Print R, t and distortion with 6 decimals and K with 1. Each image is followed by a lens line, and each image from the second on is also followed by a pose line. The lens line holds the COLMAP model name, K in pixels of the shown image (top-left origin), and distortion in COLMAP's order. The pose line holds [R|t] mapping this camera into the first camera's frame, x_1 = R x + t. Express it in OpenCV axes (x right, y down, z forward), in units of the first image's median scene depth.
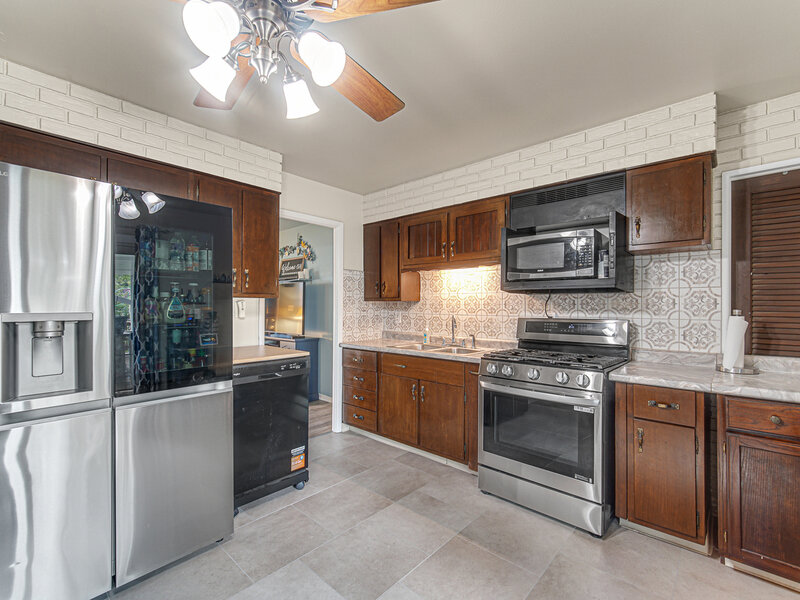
lens RADIAL K [[362.5, 0, 401.2], [0, 362.5, 305.2], [0, 0, 1]] dist [-0.000600, 0.000443]
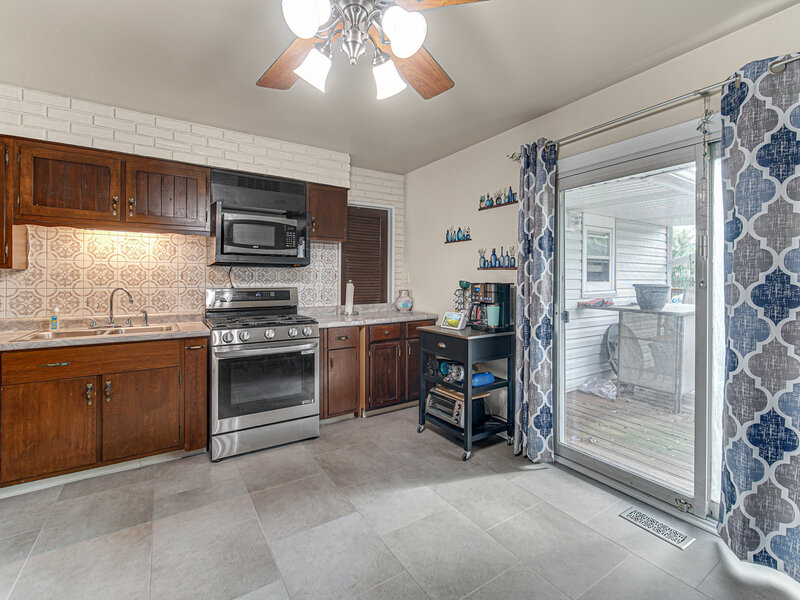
lens RADIAL K [[357.4, 0, 396.5], [0, 357.4, 280.1], [0, 0, 1]] dist [-0.014994, 0.000029]
pose [[0.264865, -0.003139, 0.964280, -0.515343], [-0.004422, 0.999980, 0.004470, 0.003450], [-0.964275, -0.005448, 0.264846, 0.226408]]
